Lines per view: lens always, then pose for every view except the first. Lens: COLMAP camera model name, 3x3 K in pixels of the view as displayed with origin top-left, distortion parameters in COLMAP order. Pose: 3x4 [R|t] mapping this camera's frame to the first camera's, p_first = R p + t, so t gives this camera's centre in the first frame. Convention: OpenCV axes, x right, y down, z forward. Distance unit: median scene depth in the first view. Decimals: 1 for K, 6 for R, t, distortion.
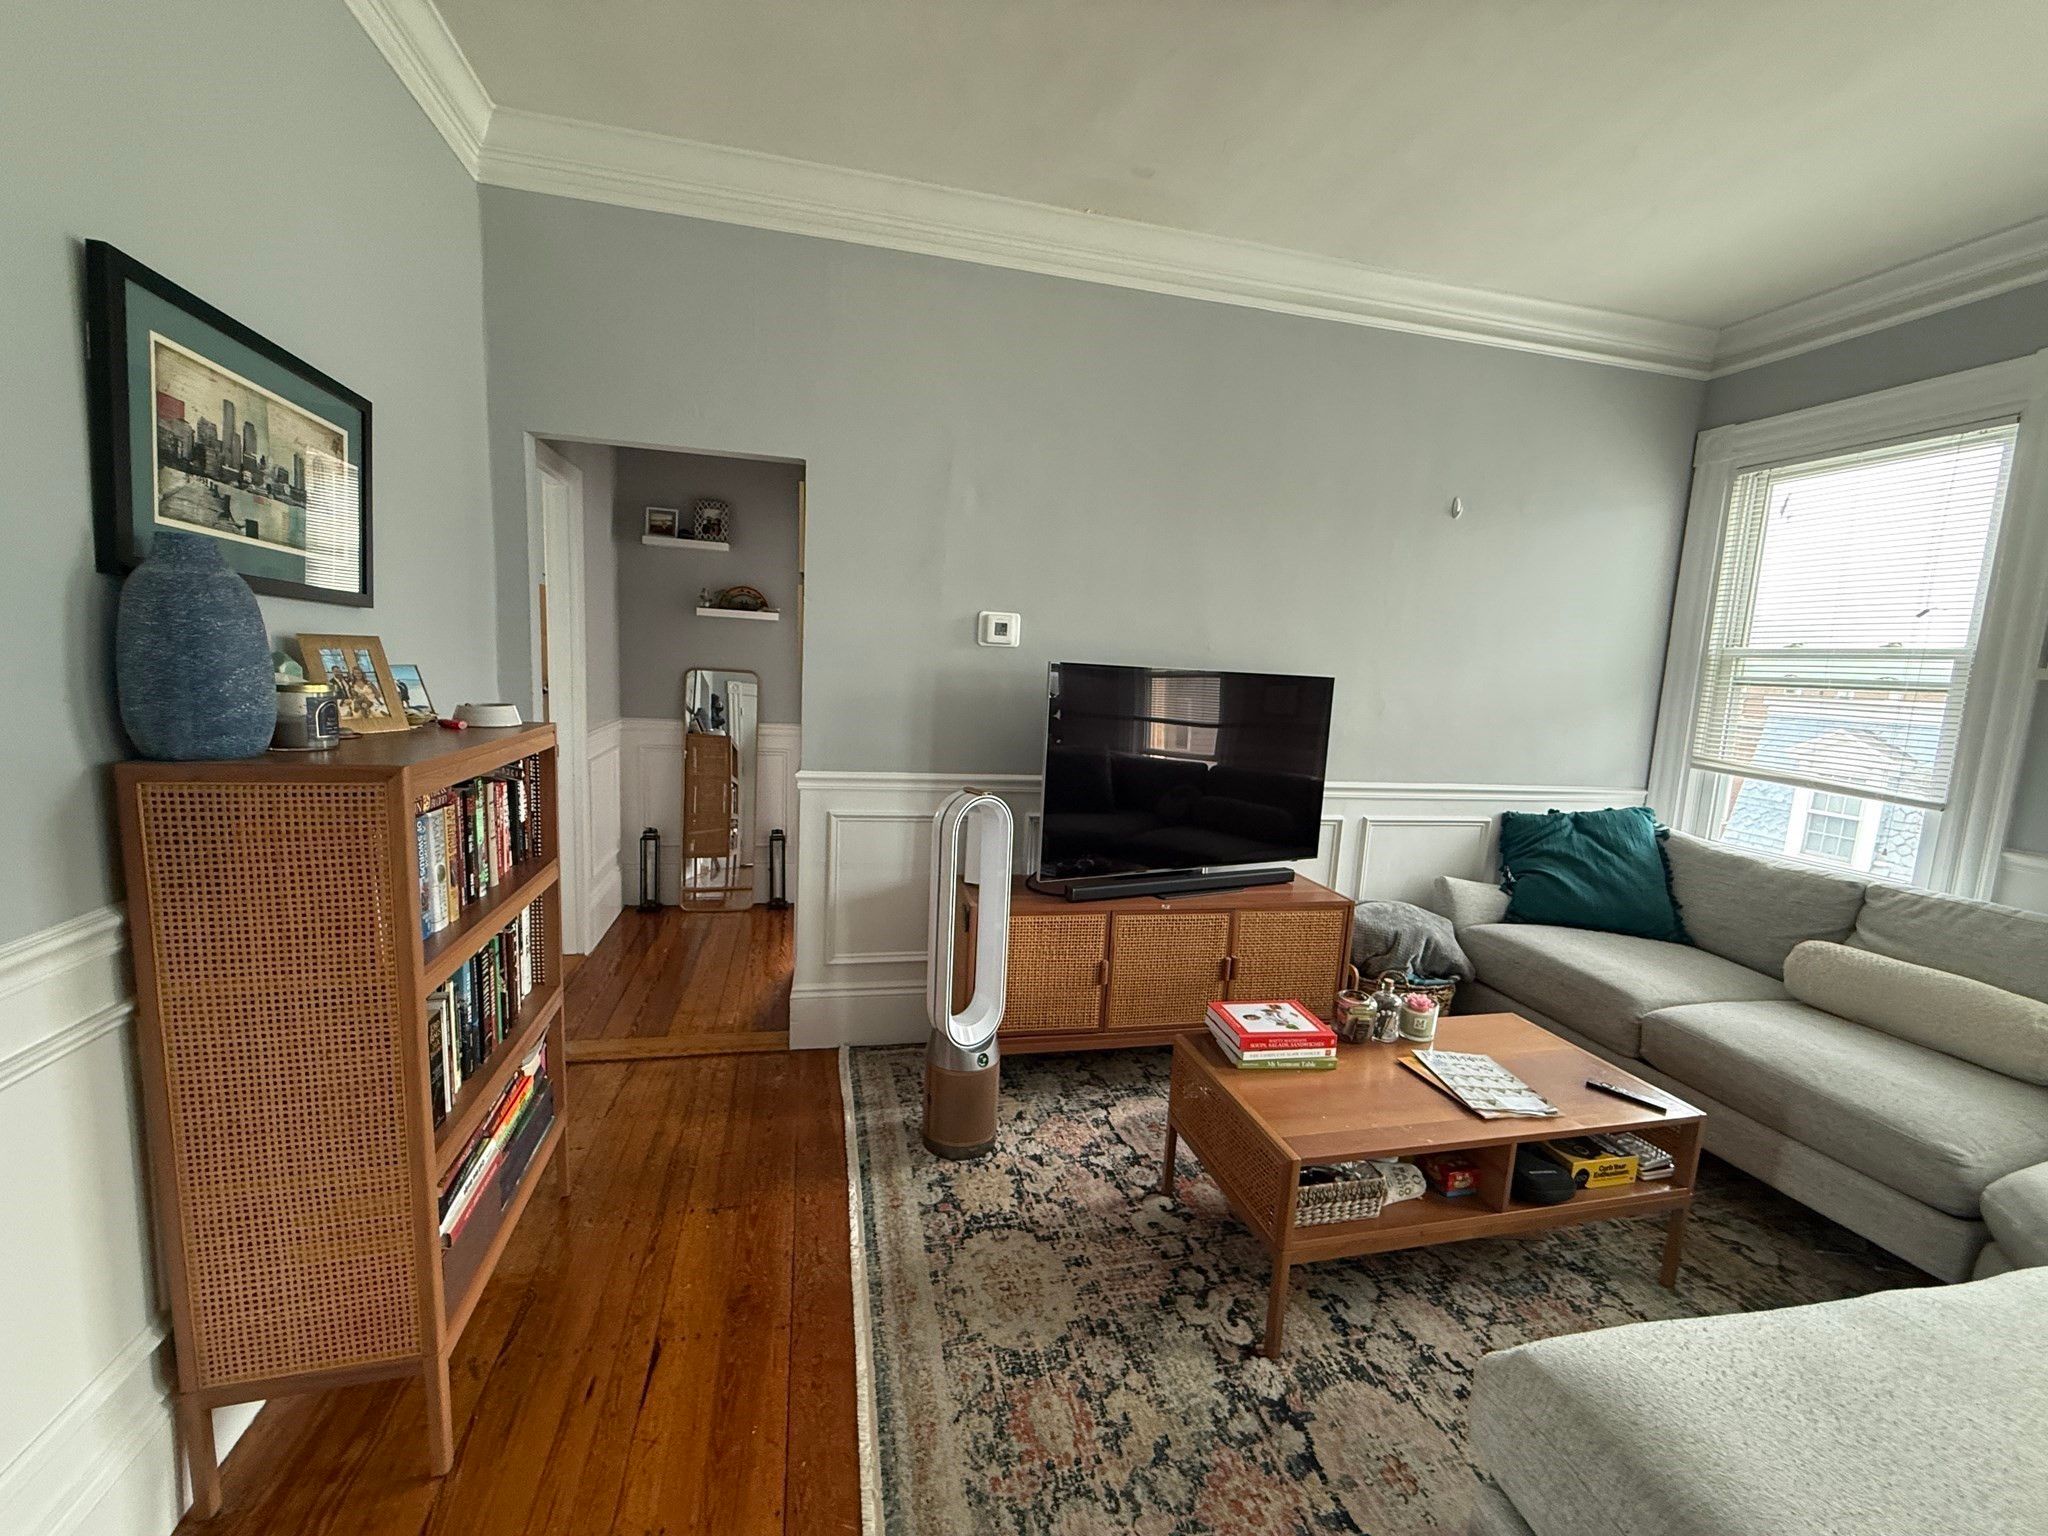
lens RADIAL K [[817.8, 0, 1018.8], [0, 817.8, 767.2], [0, 0, 1]] dist [0.000132, -0.000023]
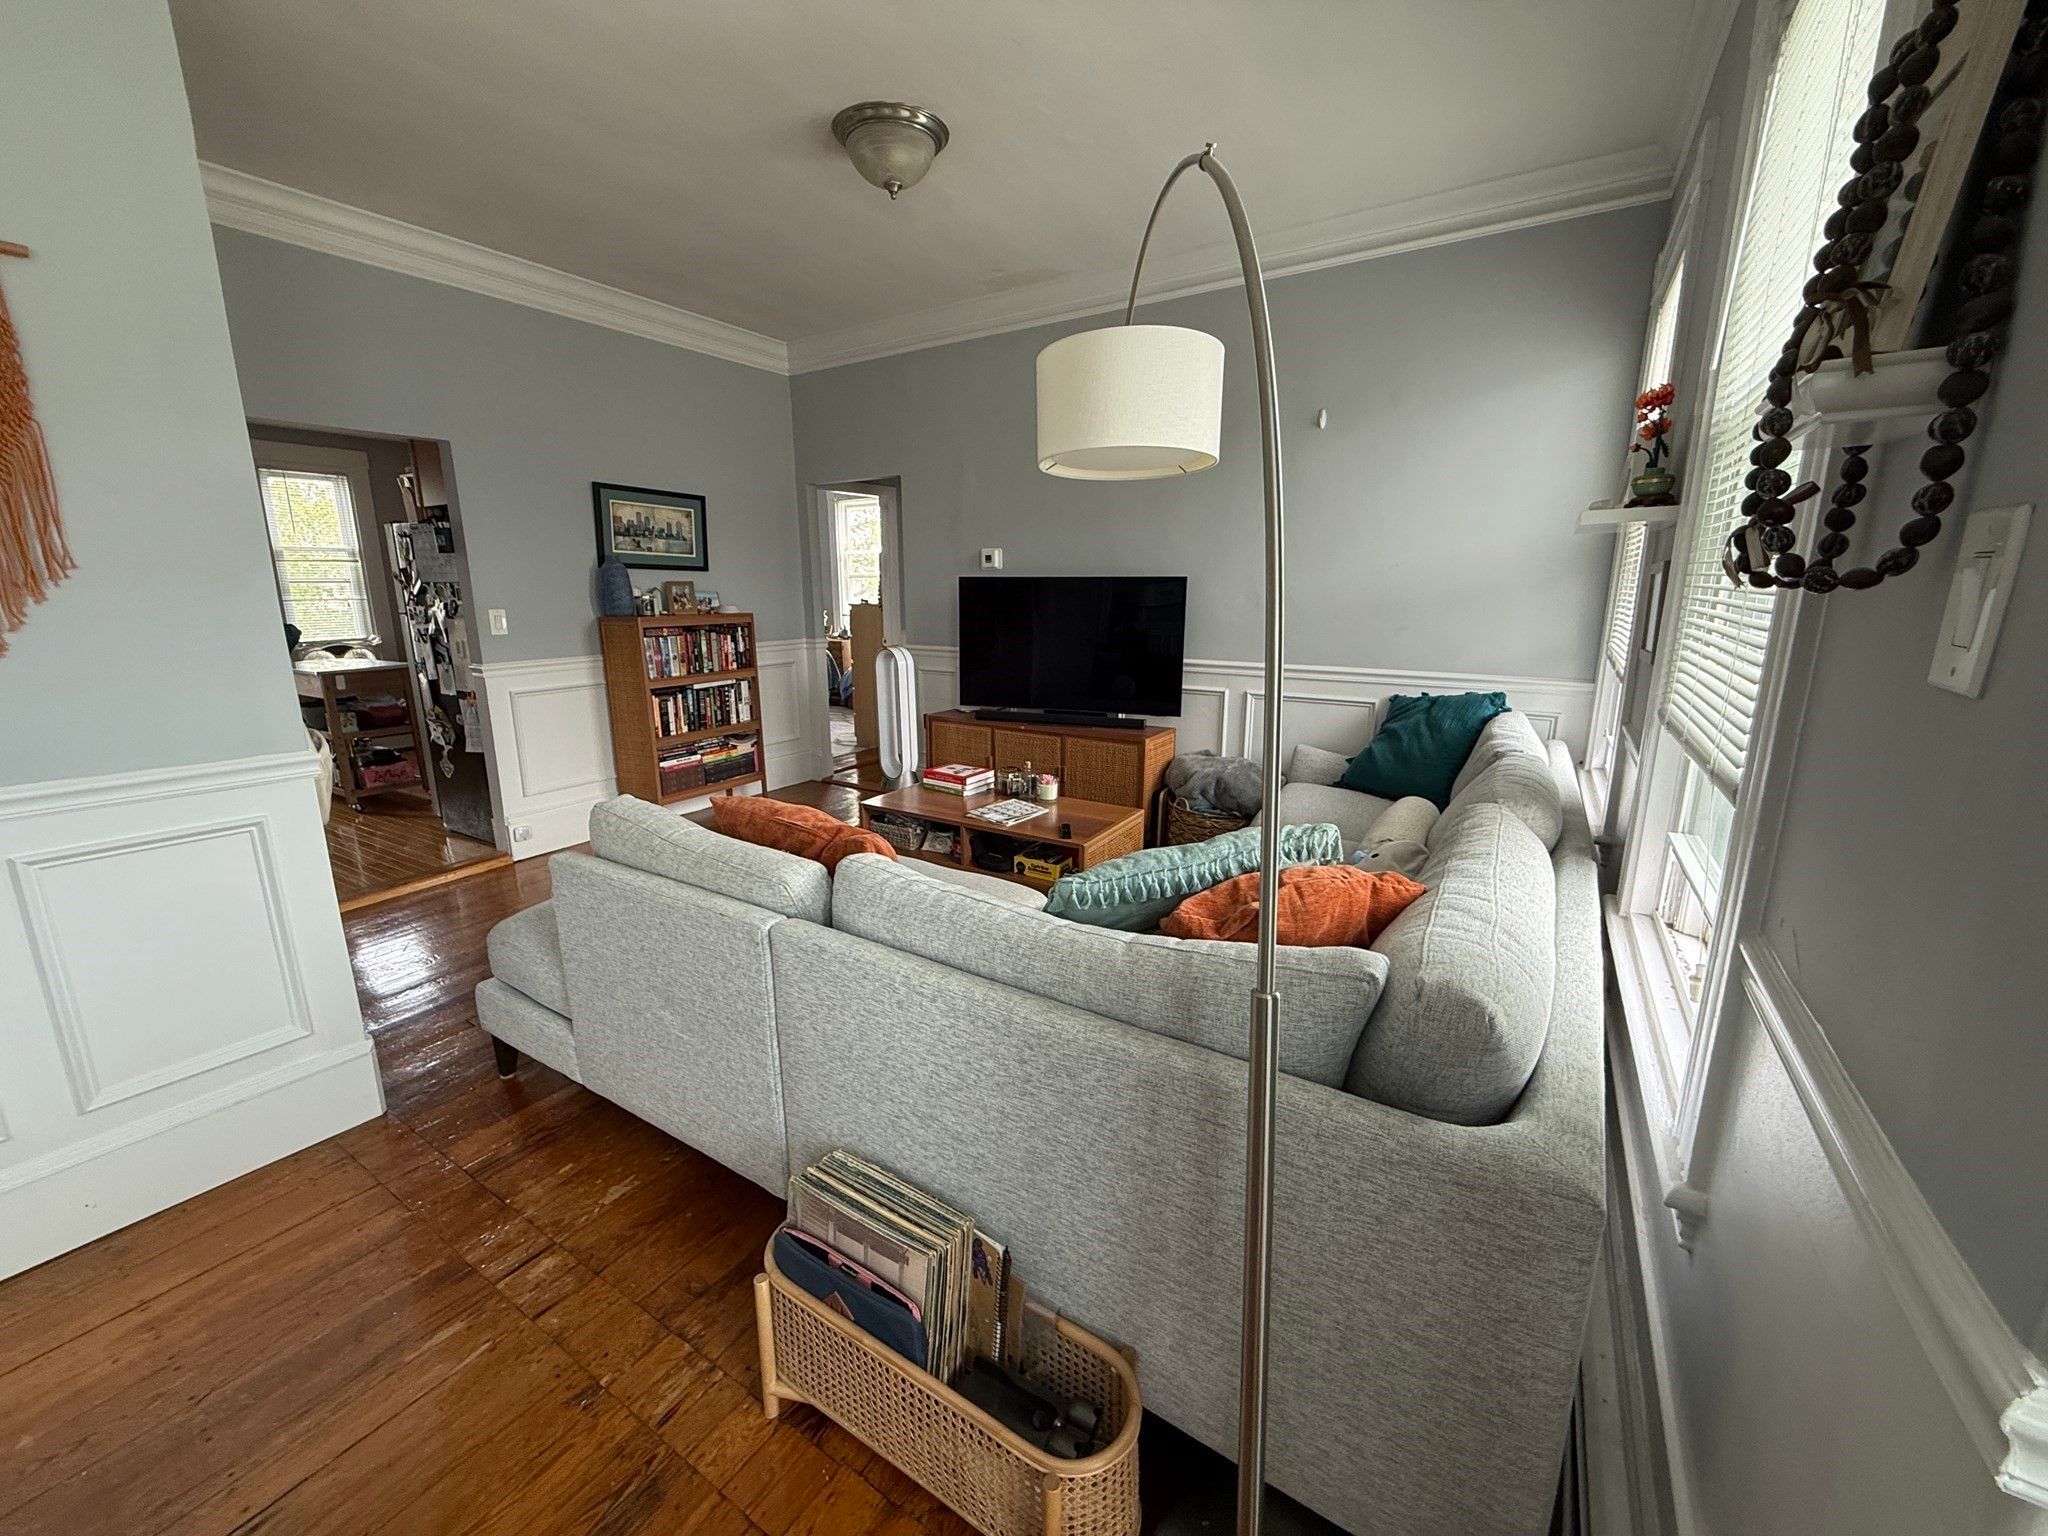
lens RADIAL K [[817.8, 0, 1025.0], [0, 817.8, 765.7], [0, 0, 1]] dist [0.000132, -0.000023]
pose [[0.696408, 0.103193, -0.710188, 1.525031], [-0.055854, 0.994400, 0.089719, 0.115661], [0.715469, -0.022814, 0.698271, -0.137172]]
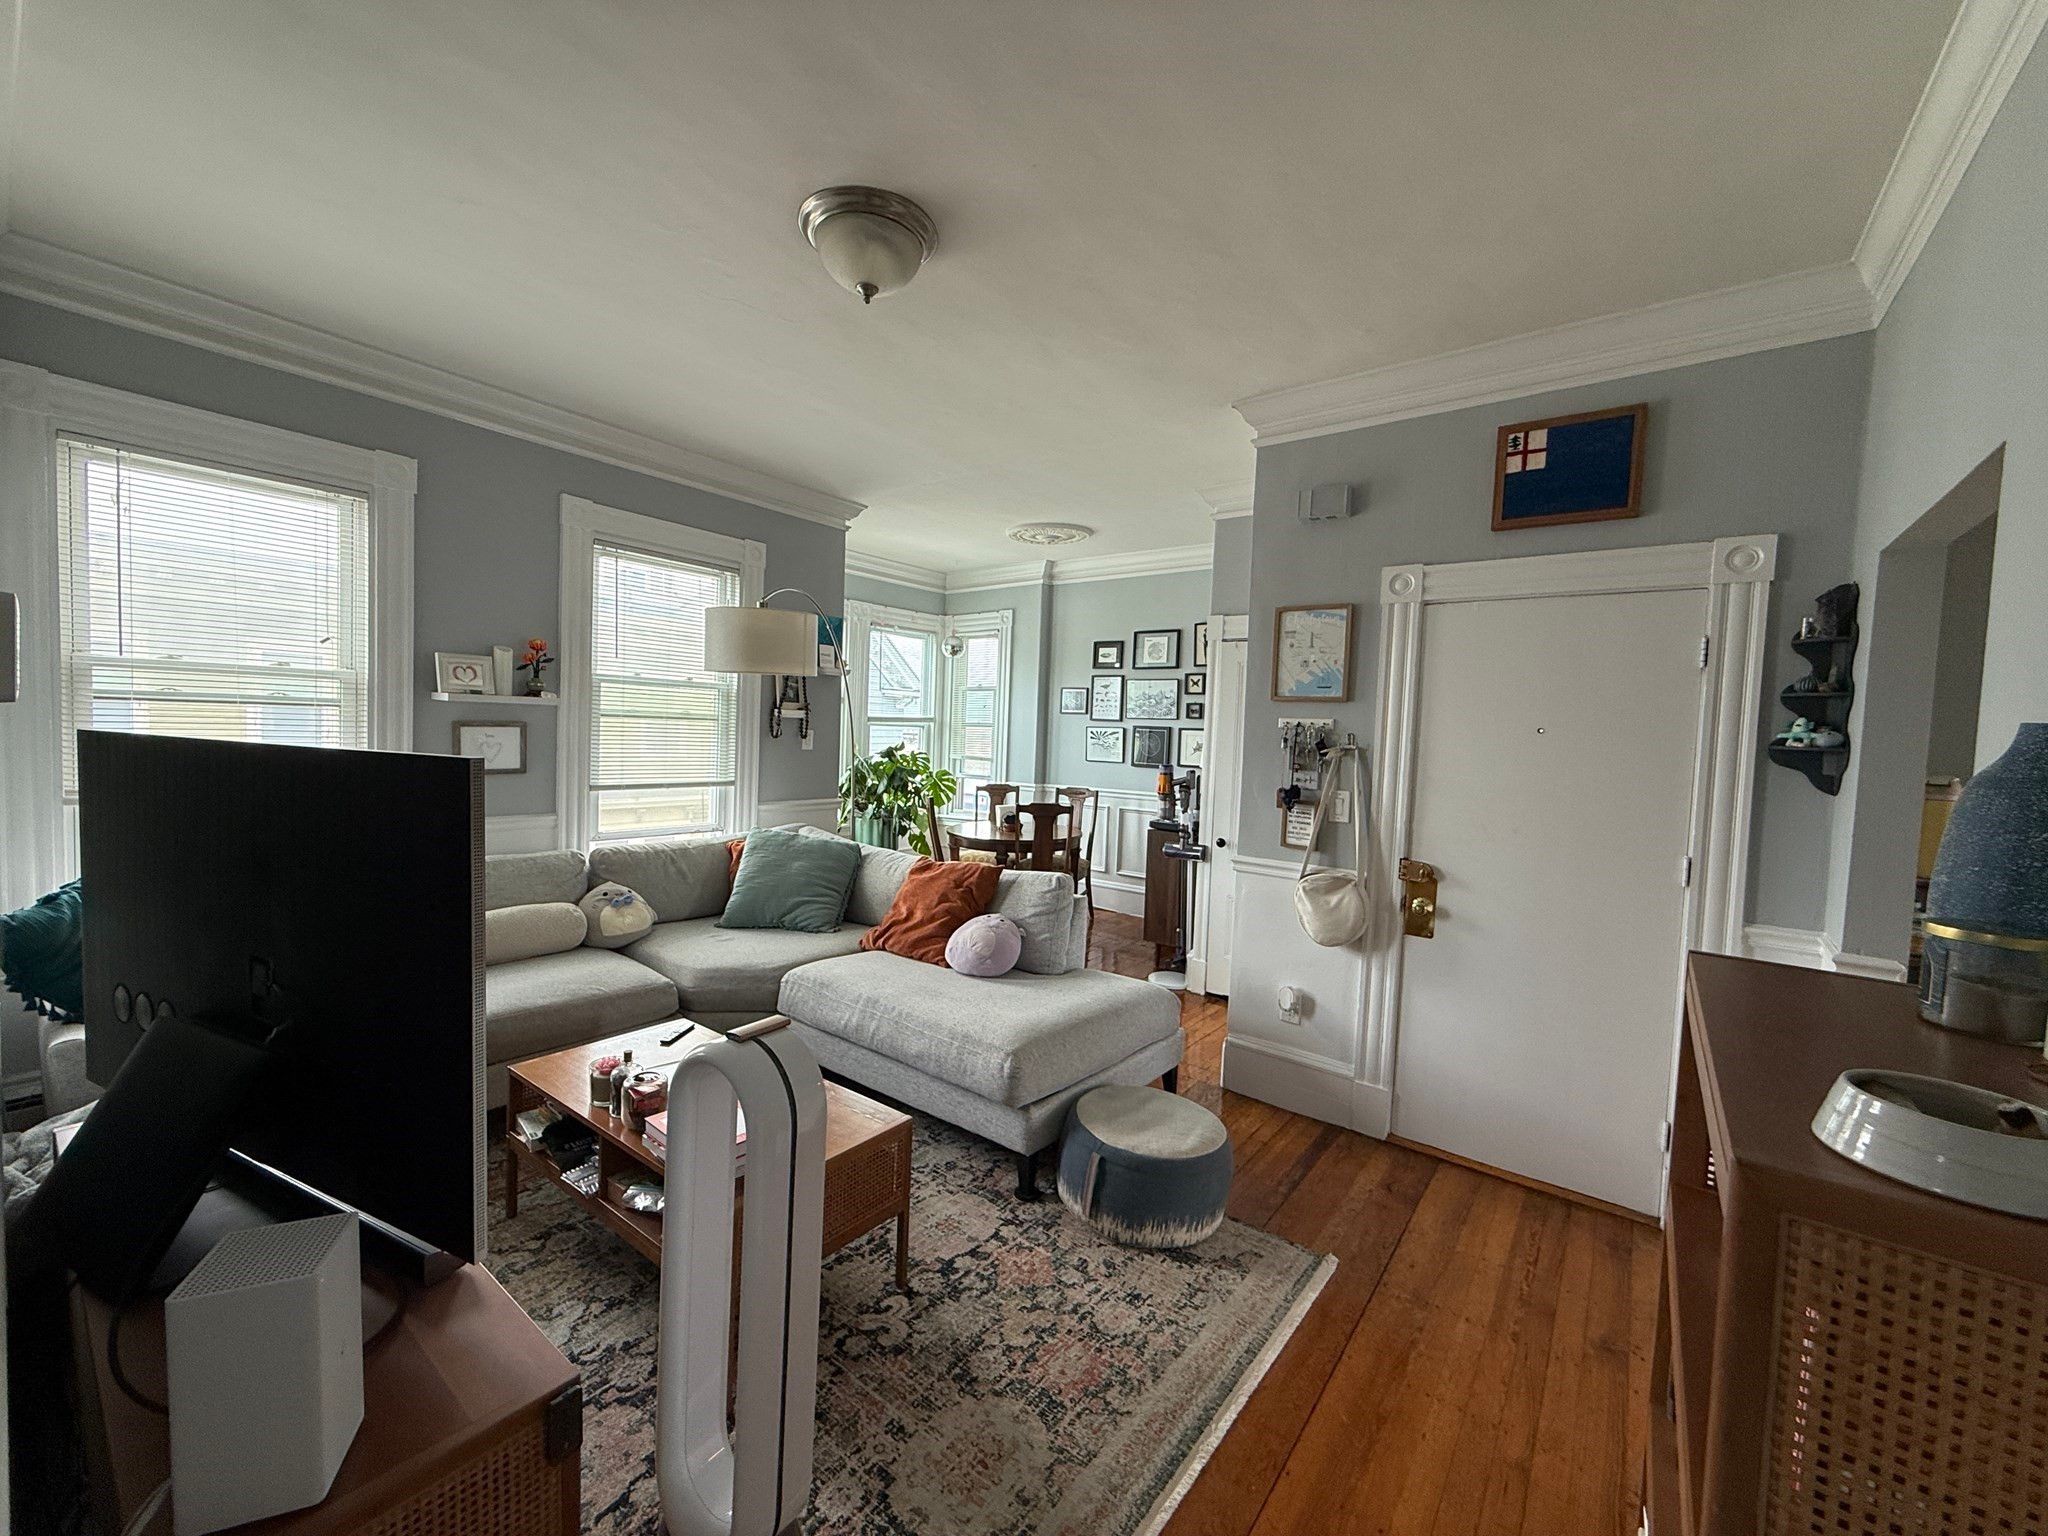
lens RADIAL K [[817.8, 0, 1019.4], [0, 817.8, 770.5], [0, 0, 1]] dist [0.000132, -0.000023]
pose [[-0.620440, -0.113337, 0.776021, -0.510757], [0.032533, 0.984931, 0.169858, -0.200668], [-0.783579, 0.130633, -0.607404, 1.119863]]
